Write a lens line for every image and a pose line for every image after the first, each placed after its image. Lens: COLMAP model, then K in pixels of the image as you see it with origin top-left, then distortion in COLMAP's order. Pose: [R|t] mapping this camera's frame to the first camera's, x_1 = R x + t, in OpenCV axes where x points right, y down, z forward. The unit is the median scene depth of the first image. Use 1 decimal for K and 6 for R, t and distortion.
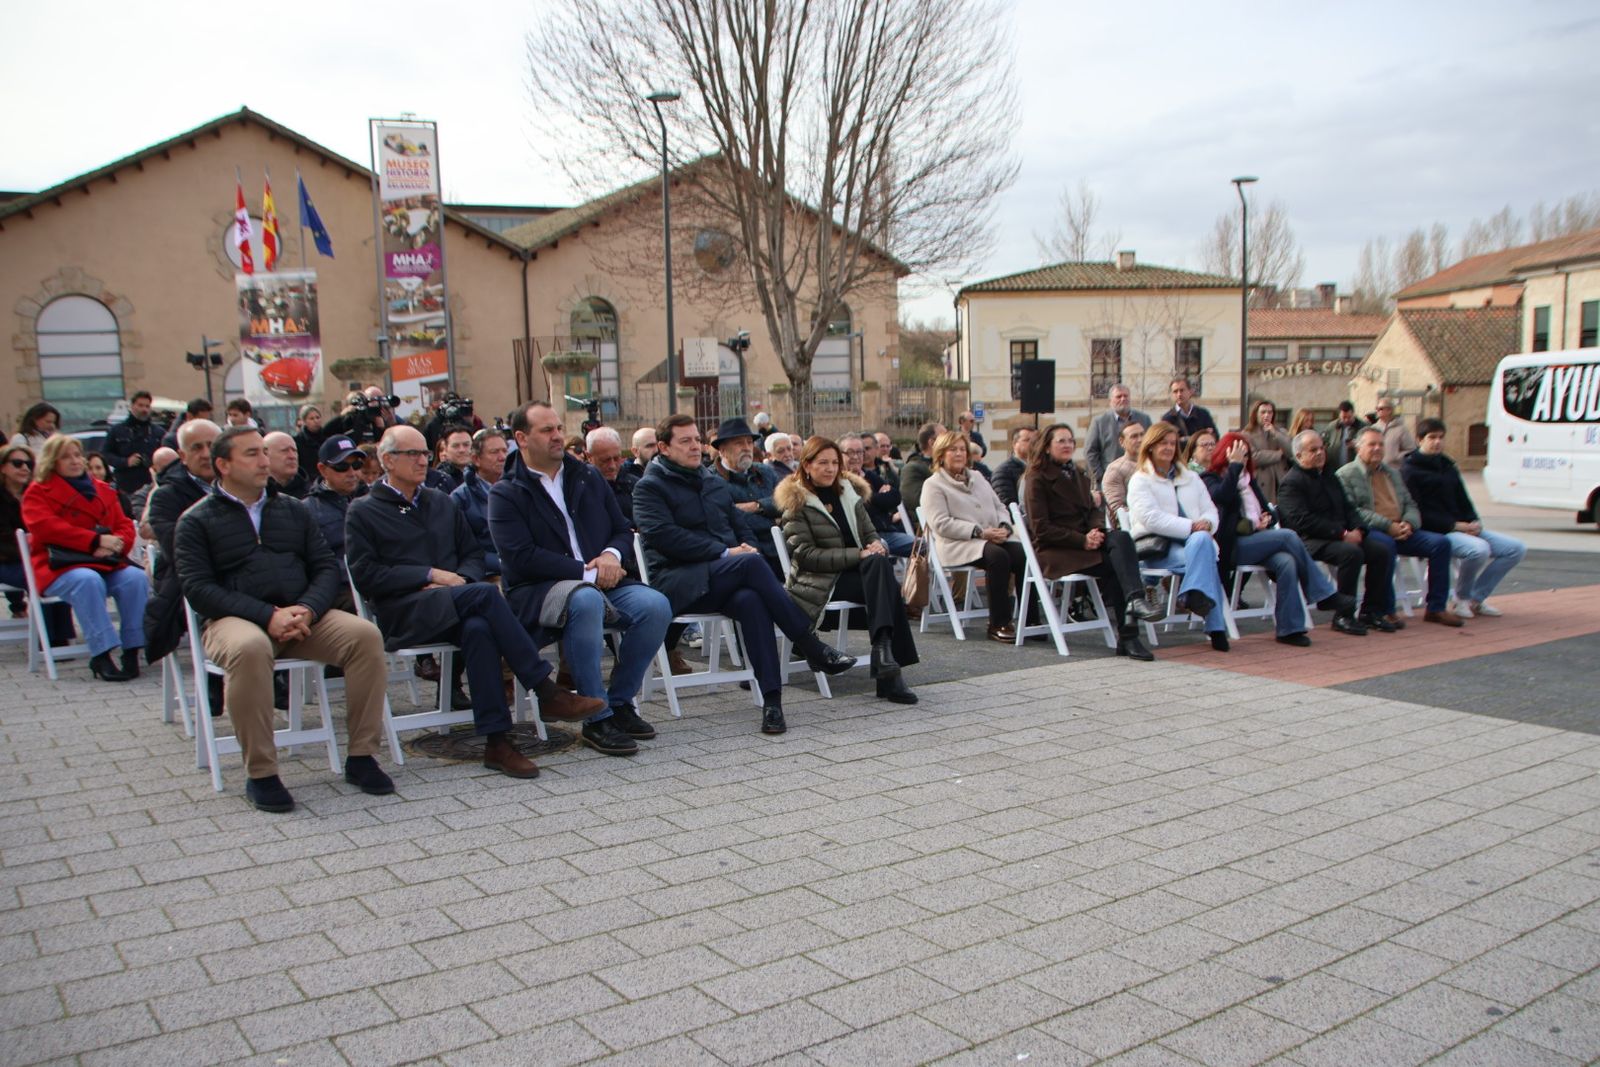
lens RADIAL K [[1431.1, 0, 792.5], [0, 1431.1, 584.4], [0, 0, 1]] dist [-0.128655, 0.144070]
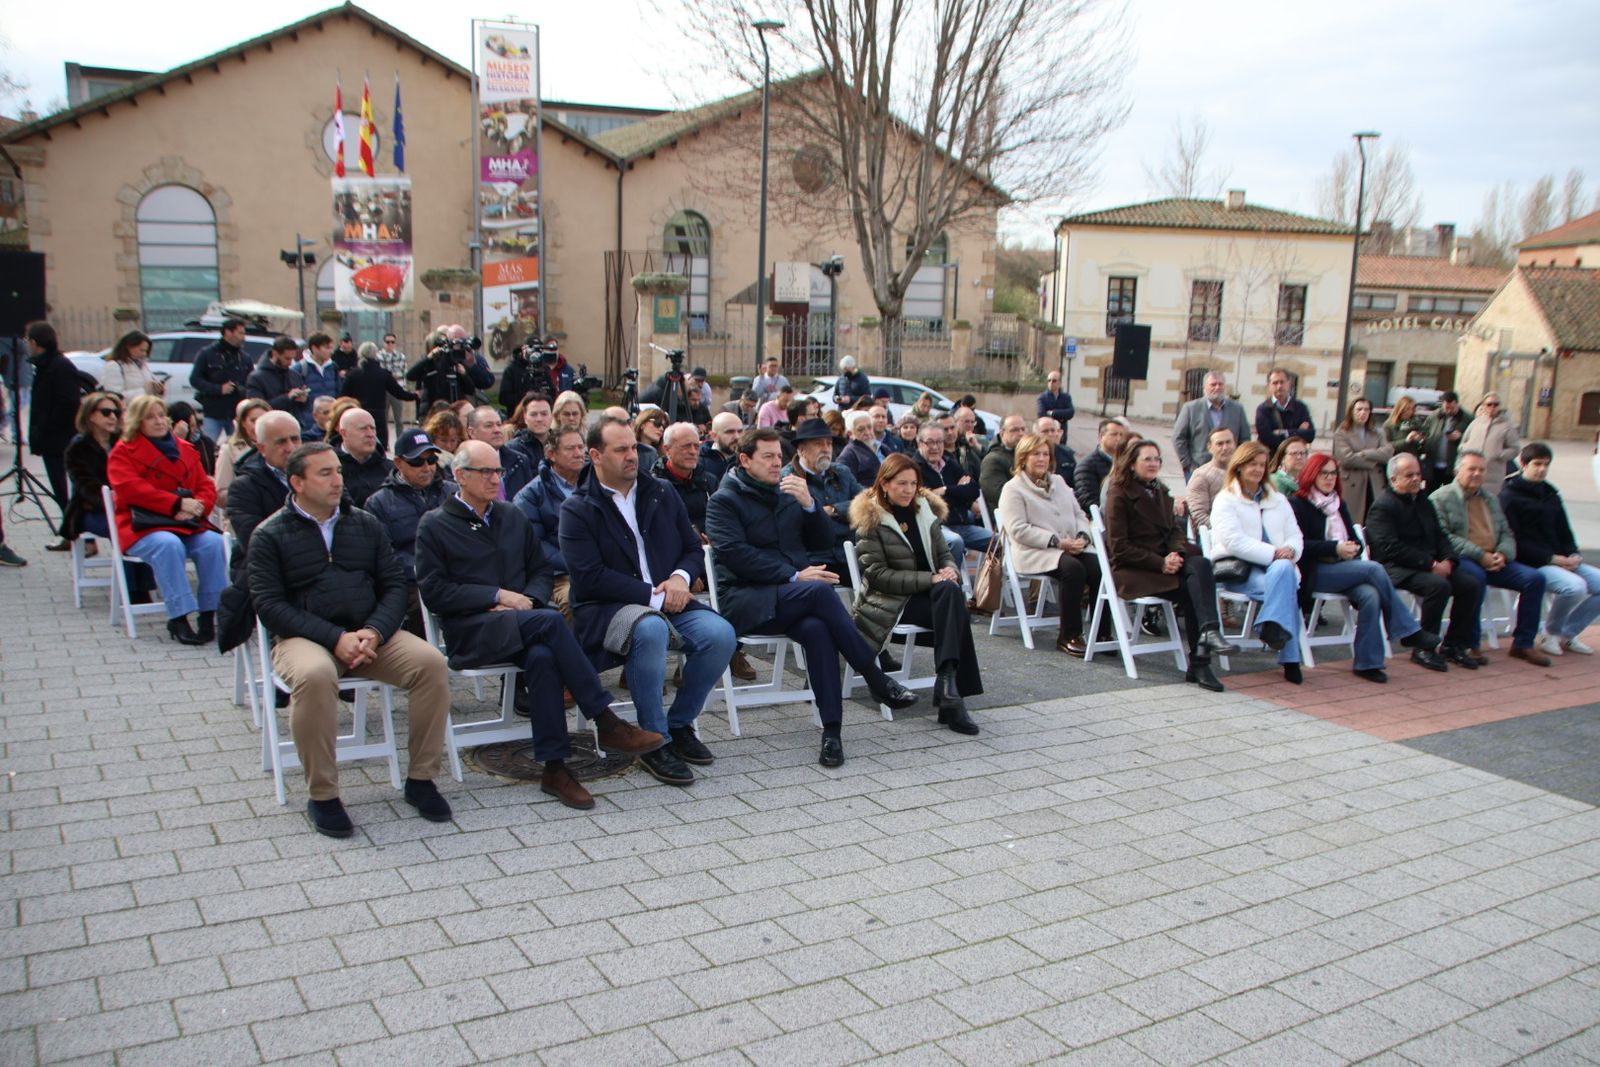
lens RADIAL K [[1431.1, 0, 779.0], [0, 1431.1, 603.2], [0, 0, 1]] dist [-0.128655, 0.144070]
pose [[0.995839, 0.069415, -0.059036, 0.000653], [-0.064673, 0.994793, 0.078770, -0.028285], [0.064197, -0.074624, 0.995143, 0.003712]]
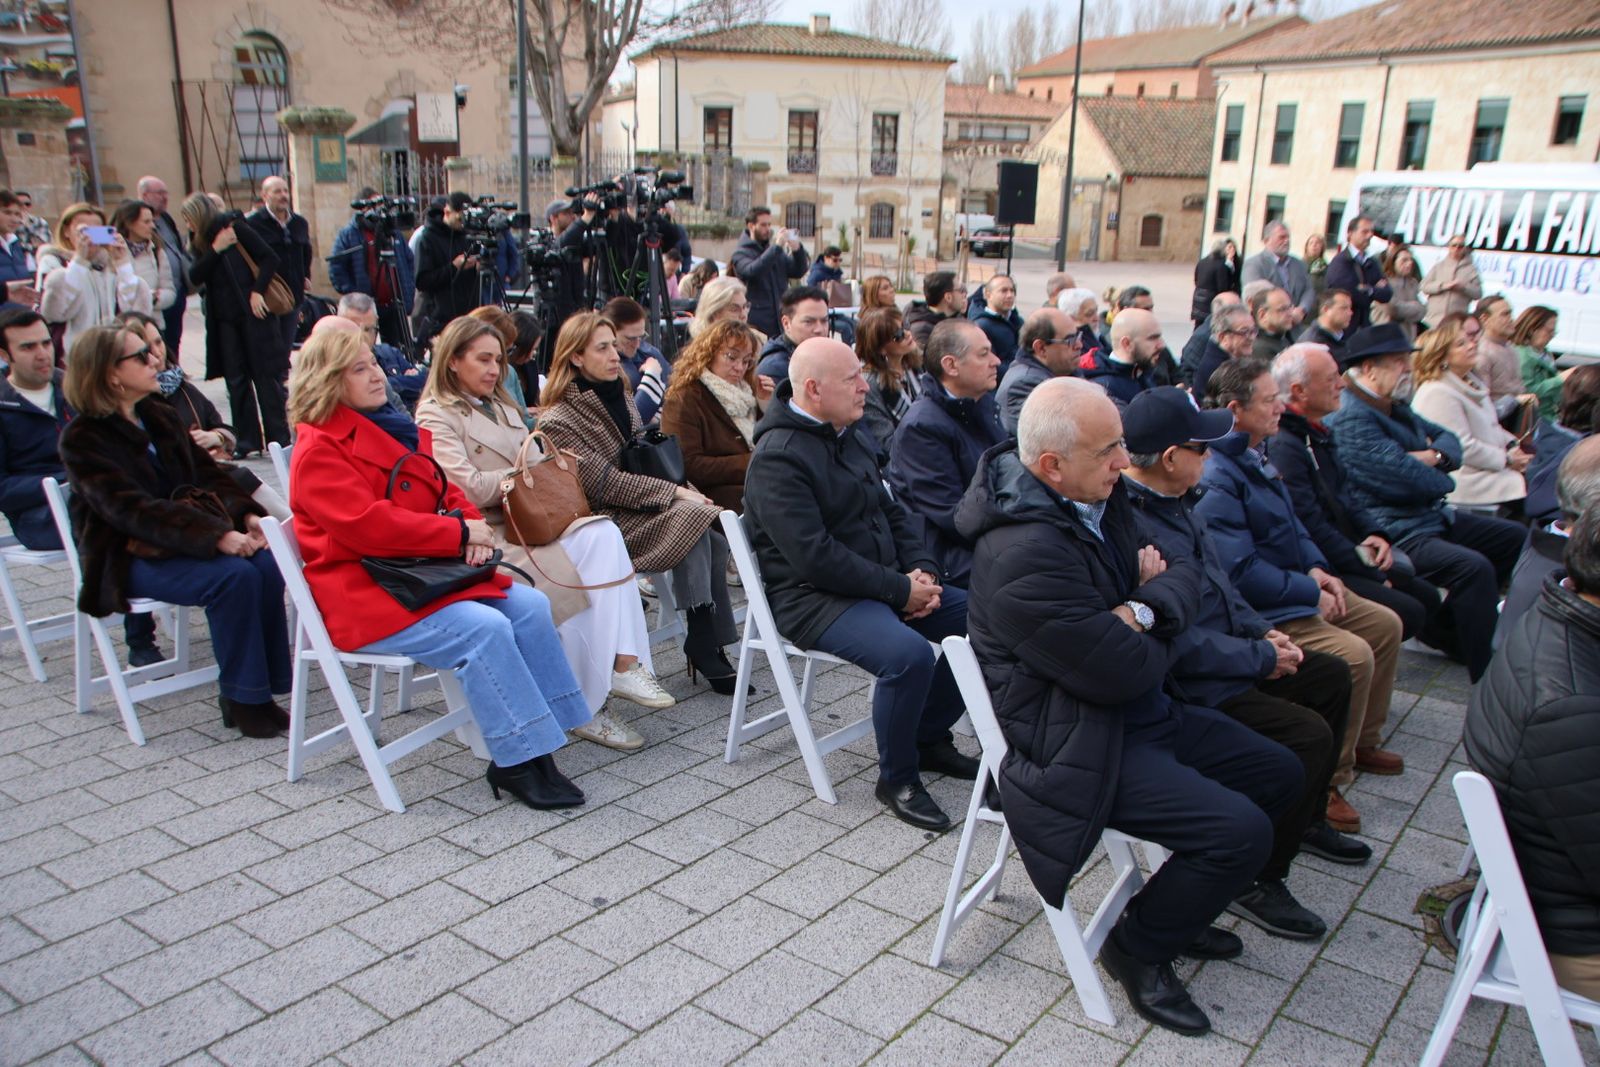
lens RADIAL K [[1431.1, 0, 837.1], [0, 1431.1, 596.8], [0, 0, 1]] dist [-0.128655, 0.144070]
pose [[0.946009, -0.048388, 0.320508, -0.223719], [-0.007731, 0.985145, 0.171549, -0.043843], [-0.324048, -0.164764, 0.931582, 0.186274]]
